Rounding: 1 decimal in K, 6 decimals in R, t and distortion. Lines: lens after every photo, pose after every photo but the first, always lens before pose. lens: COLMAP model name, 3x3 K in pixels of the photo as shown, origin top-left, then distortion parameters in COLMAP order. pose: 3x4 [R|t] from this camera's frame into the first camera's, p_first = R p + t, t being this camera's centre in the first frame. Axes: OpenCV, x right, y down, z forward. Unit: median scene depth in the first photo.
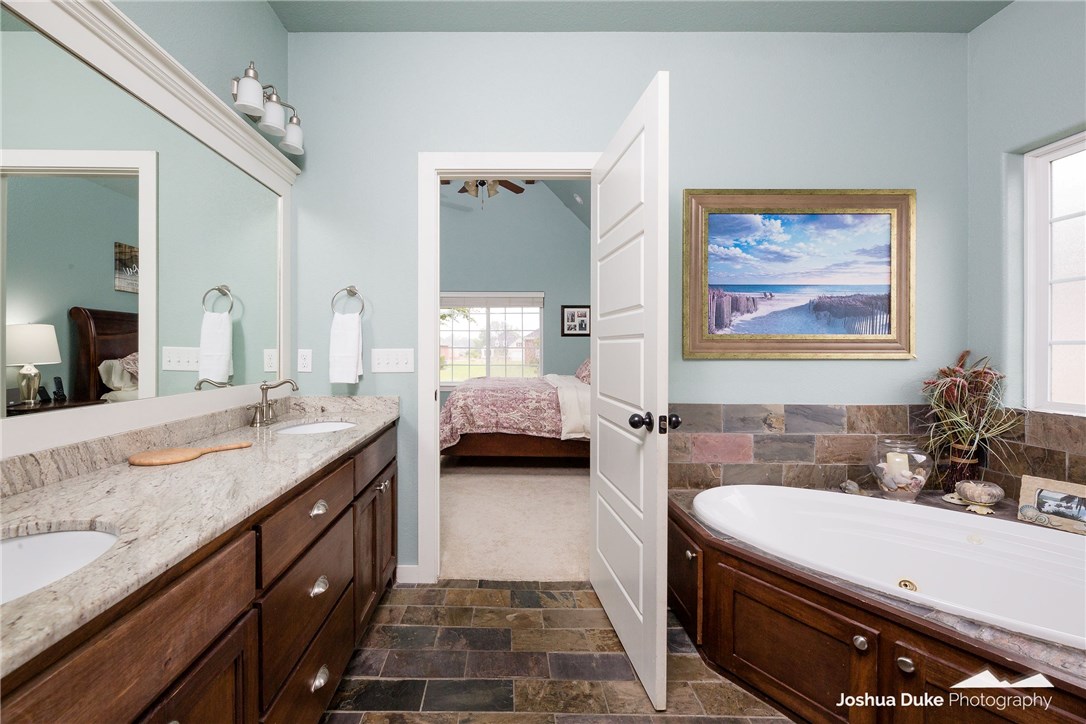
lens RADIAL K [[447.9, 0, 540.2], [0, 447.9, 346.9], [0, 0, 1]] dist [0.000021, -0.005189]
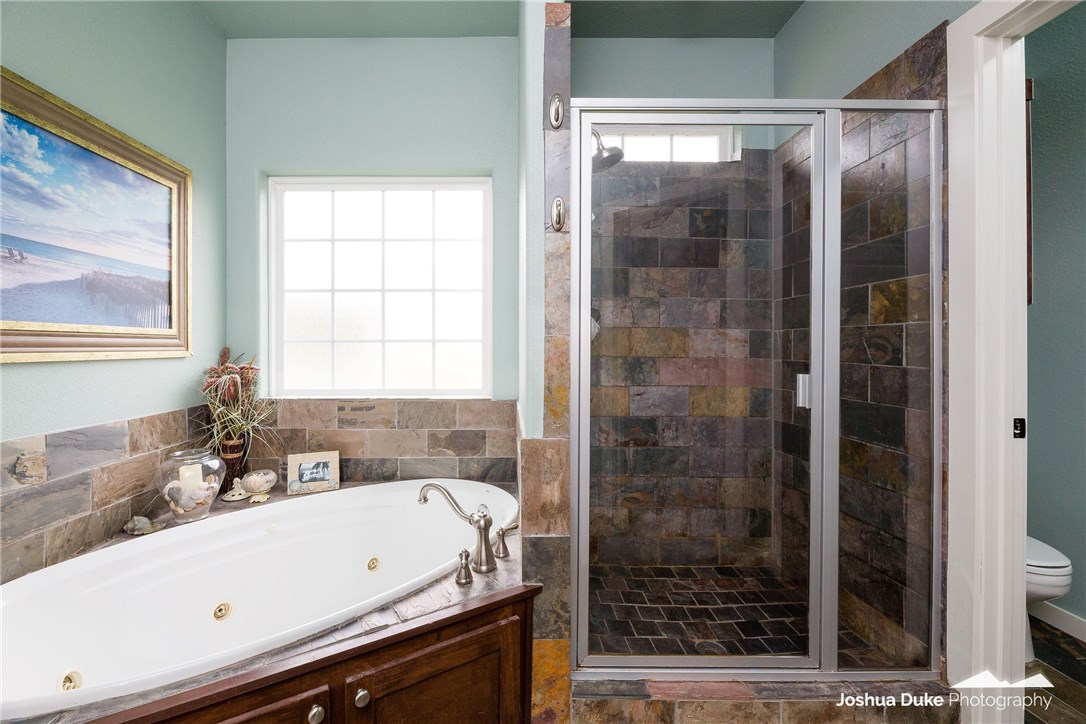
lens RADIAL K [[447.9, 0, 540.2], [0, 447.9, 346.9], [0, 0, 1]] dist [0.000021, -0.005189]
pose [[0.074622, -0.002610, 0.997208, -0.019547], [-0.004199, 0.999987, 0.002931, 0.000996], [-0.997203, -0.004406, 0.074610, 0.251675]]
